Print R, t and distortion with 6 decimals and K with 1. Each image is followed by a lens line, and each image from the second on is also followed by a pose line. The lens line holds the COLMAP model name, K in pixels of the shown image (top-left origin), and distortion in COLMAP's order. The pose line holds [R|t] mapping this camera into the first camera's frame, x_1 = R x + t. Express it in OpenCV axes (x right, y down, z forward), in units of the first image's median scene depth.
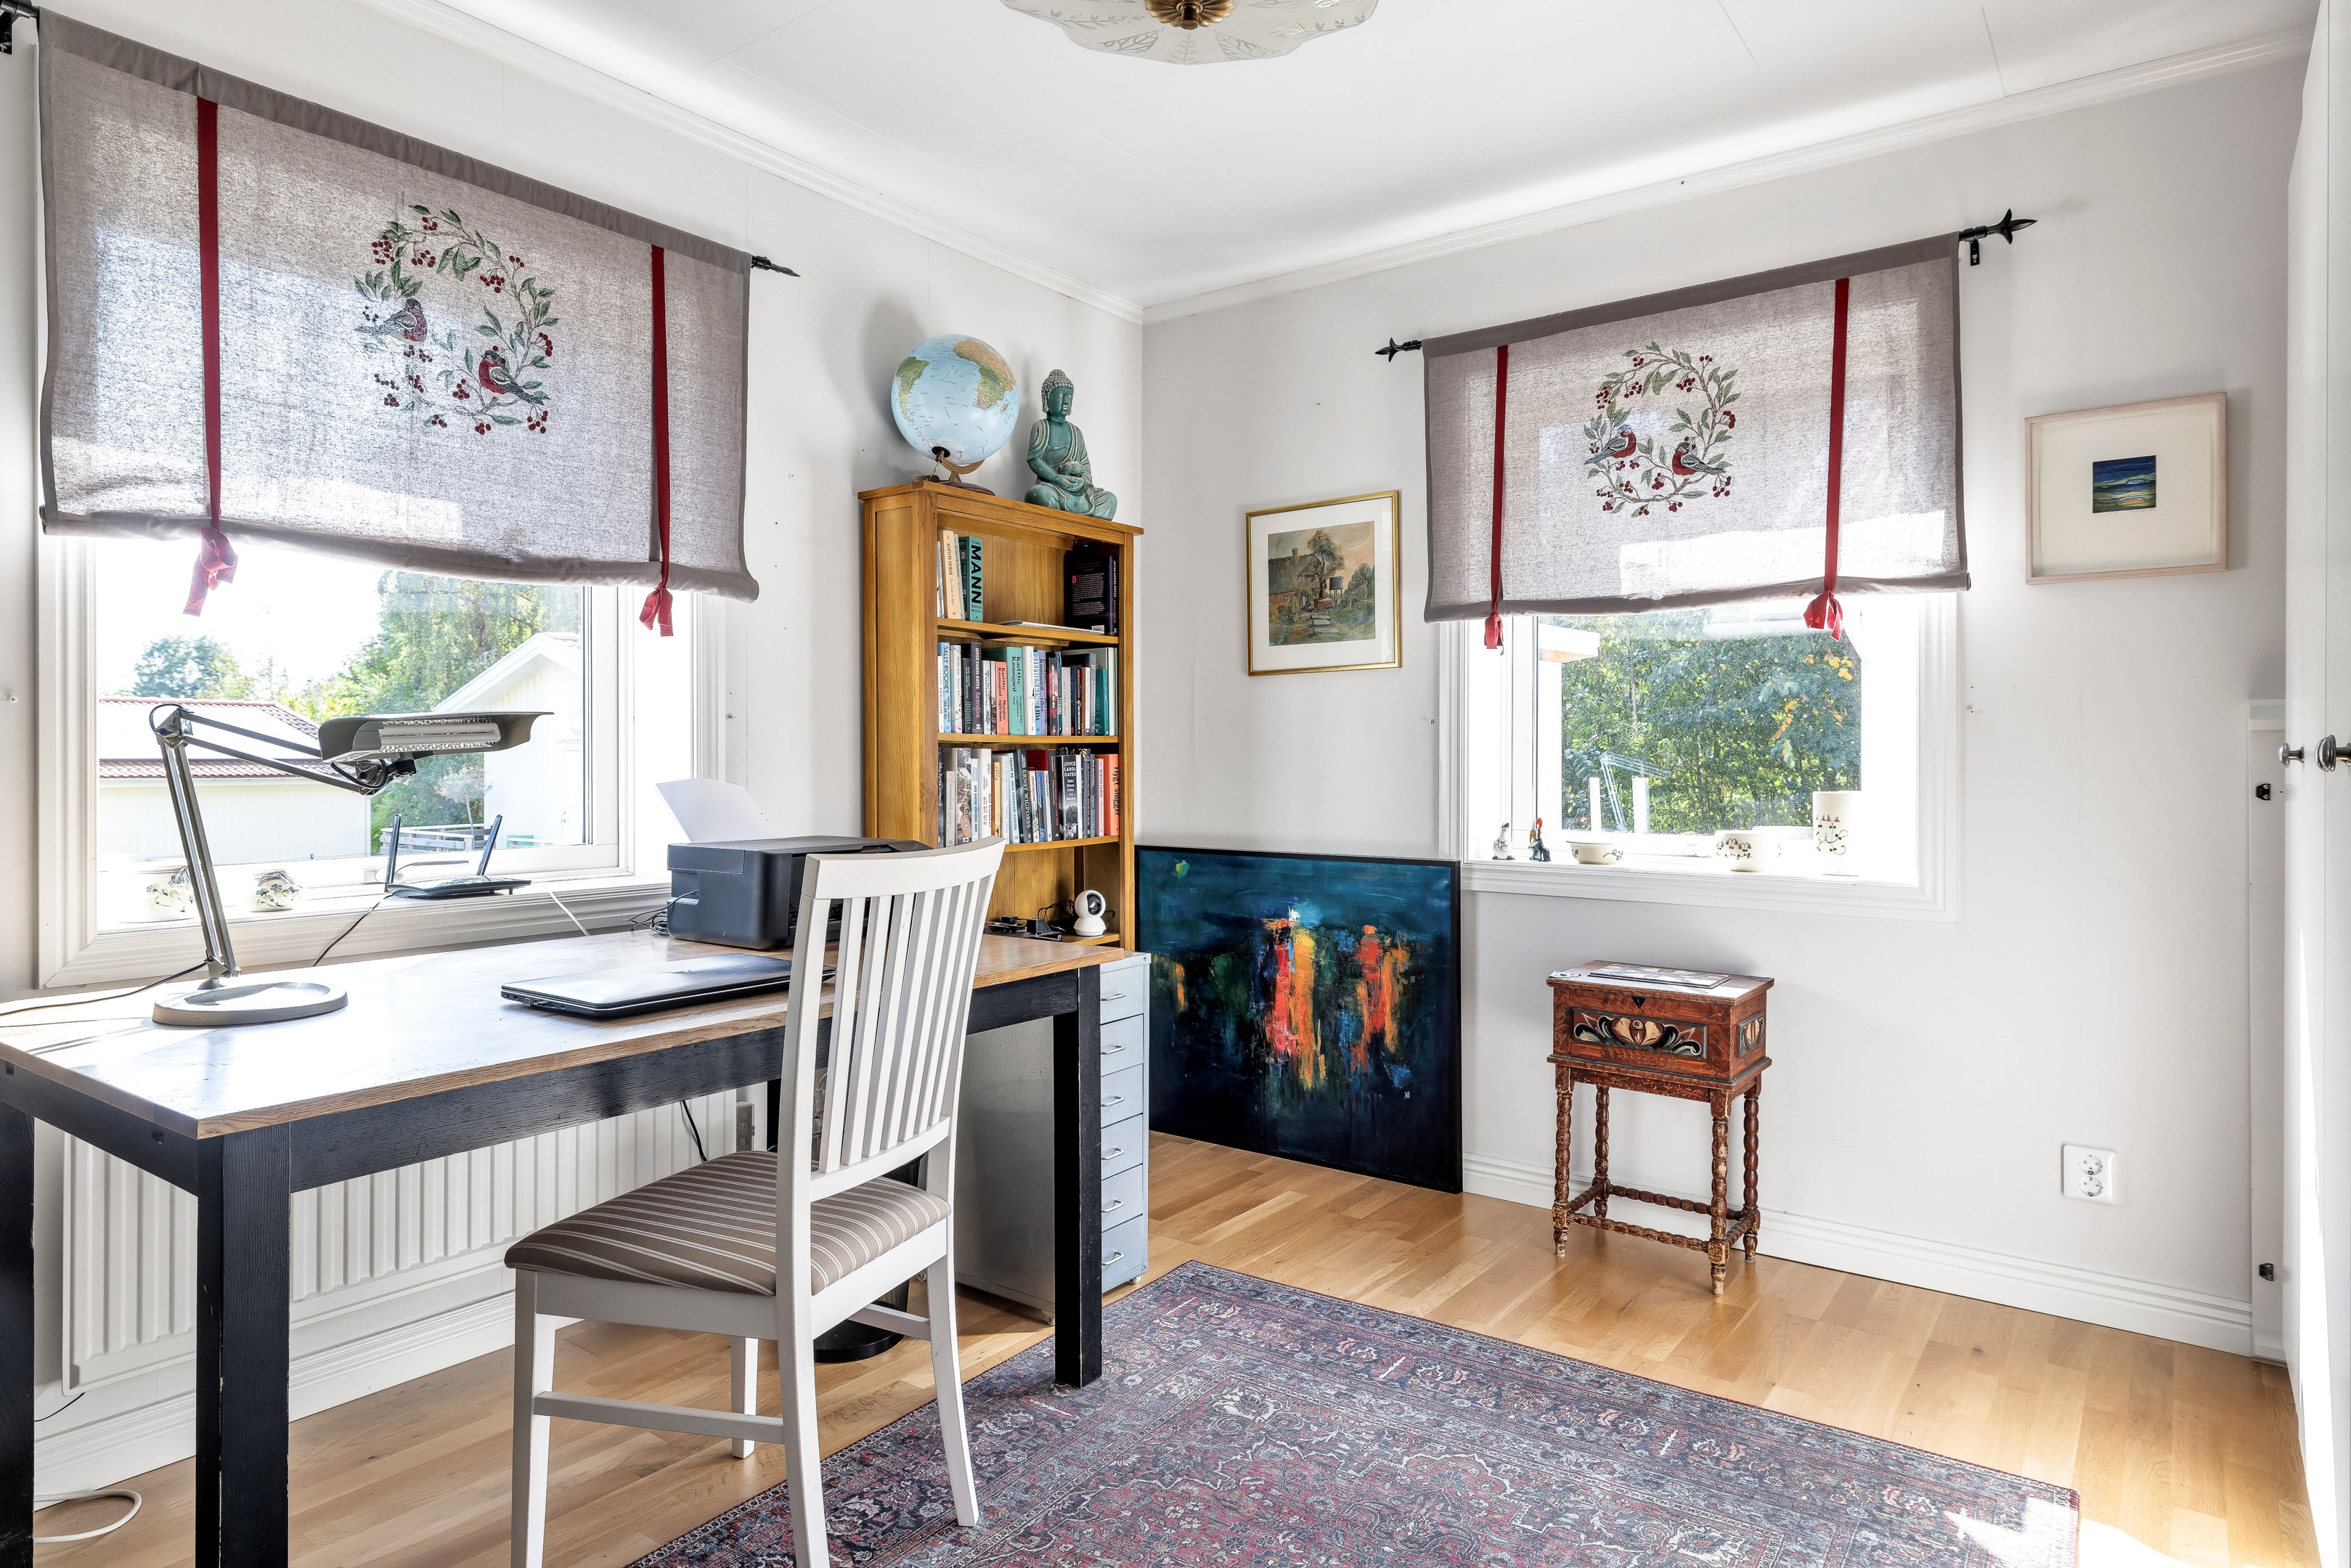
lens RADIAL K [[1322.4, 0, 1188.2], [0, 1322.4, 776.4], [0, 0, 1]] dist [-0.003208, -0.000725]
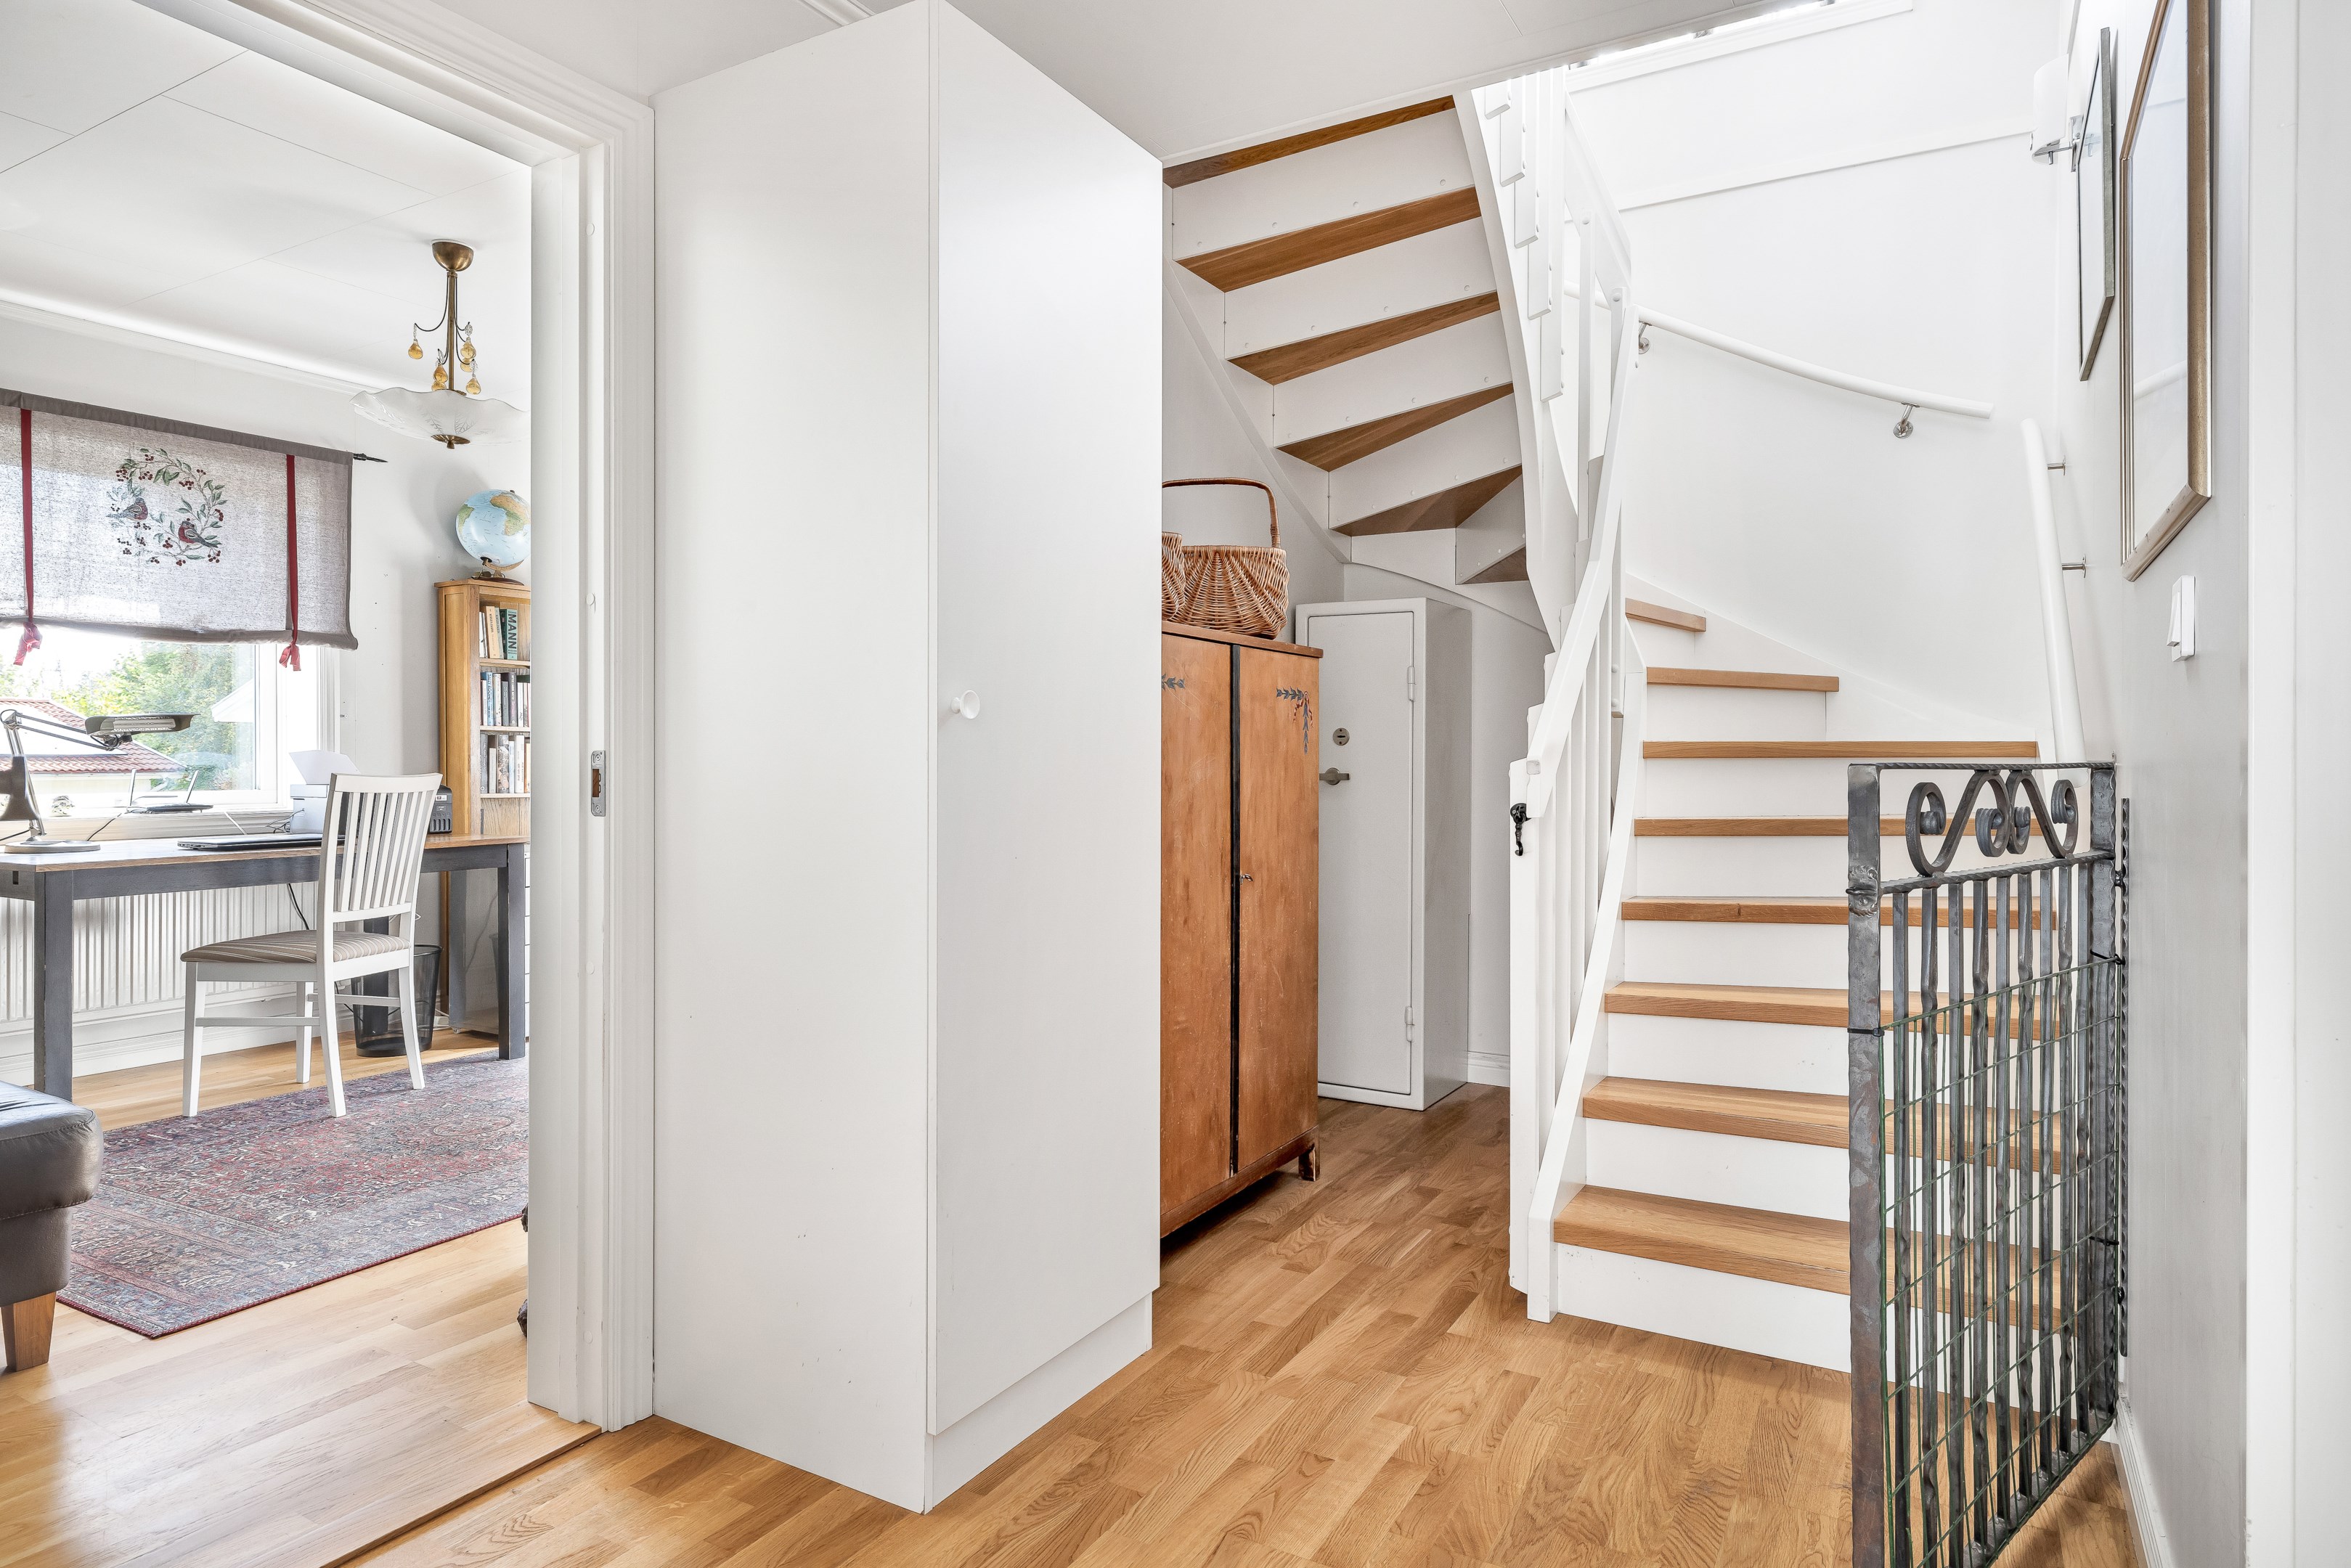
lens RADIAL K [[1322.4, 0, 1183.4], [0, 1322.4, 776.0], [0, 0, 1]] dist [-0.003208, -0.000725]
pose [[0.994274, -0.003146, 0.106819, 0.667987], [0.003257, 0.999994, -0.000866, 0.045662], [-0.106815, 0.001209, 0.994278, -0.997025]]
